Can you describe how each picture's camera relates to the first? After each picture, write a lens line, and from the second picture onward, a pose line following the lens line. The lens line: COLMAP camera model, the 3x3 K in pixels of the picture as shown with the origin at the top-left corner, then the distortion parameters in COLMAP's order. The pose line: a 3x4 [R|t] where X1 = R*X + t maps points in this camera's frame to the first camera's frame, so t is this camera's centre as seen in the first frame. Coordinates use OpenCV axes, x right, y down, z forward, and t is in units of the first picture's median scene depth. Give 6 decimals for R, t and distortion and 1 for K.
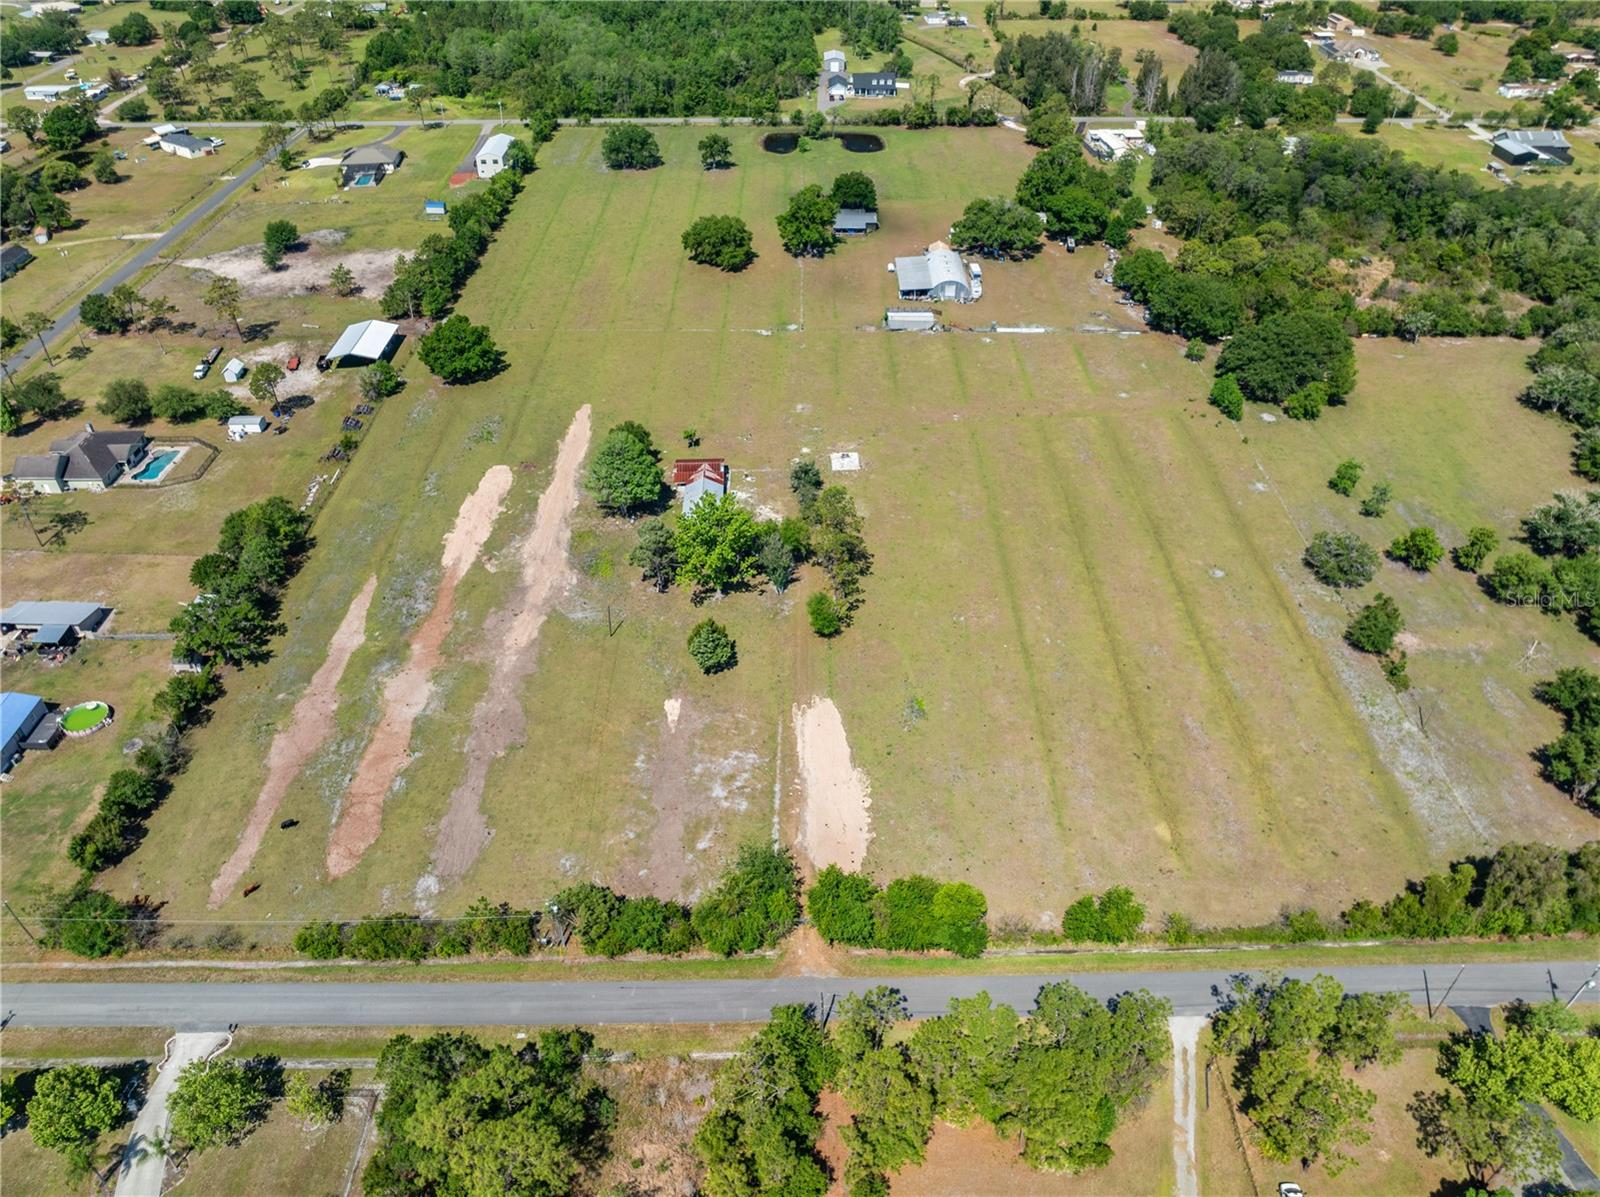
lens RADIAL K [[1124.6, 0, 809.4], [0, 1124.6, 595.9], [0, 0, 1]] dist [-0.031403, -0.005158]
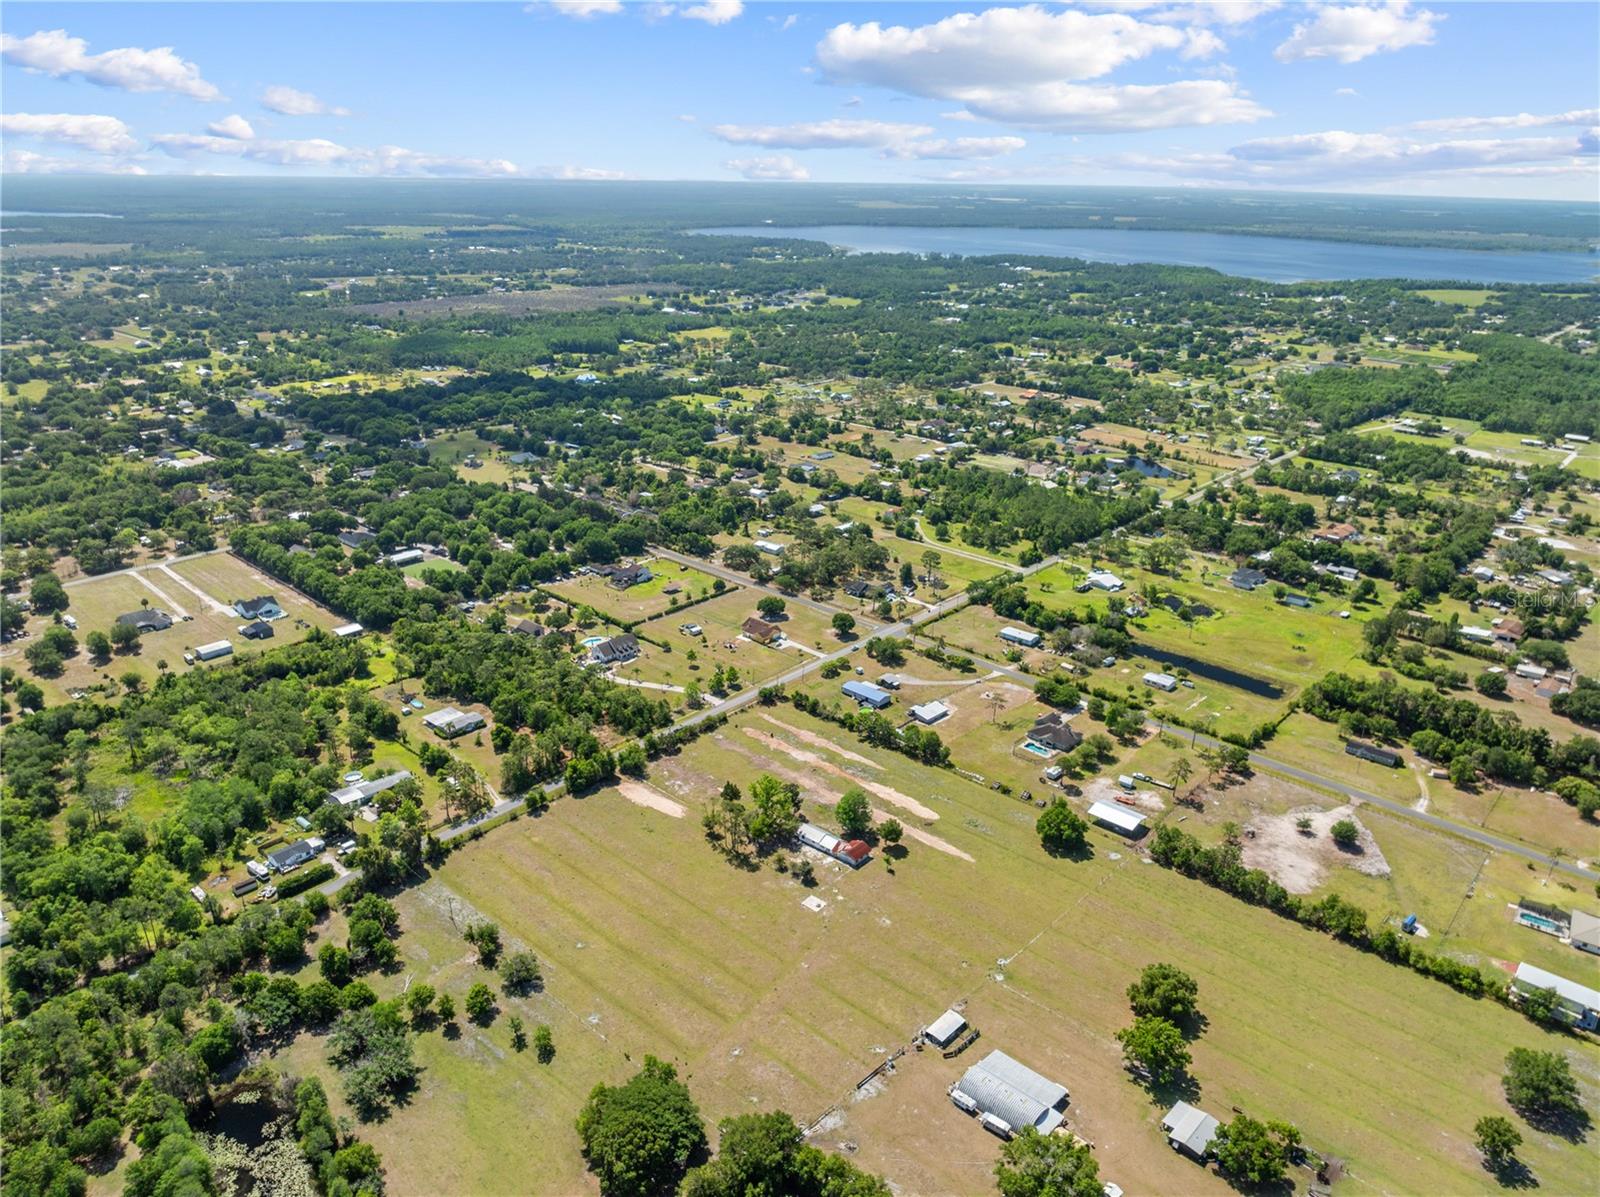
lens RADIAL K [[1122.7, 0, 808.7], [0, 1122.7, 597.5], [0, 0, 1]] dist [-0.000690, -0.089195]
pose [[-0.676840, 0.251974, -0.691662, 1.093907], [-0.467118, 0.579173, 0.668101, -1.521346], [0.568937, 0.775285, -0.274306, 1.161278]]
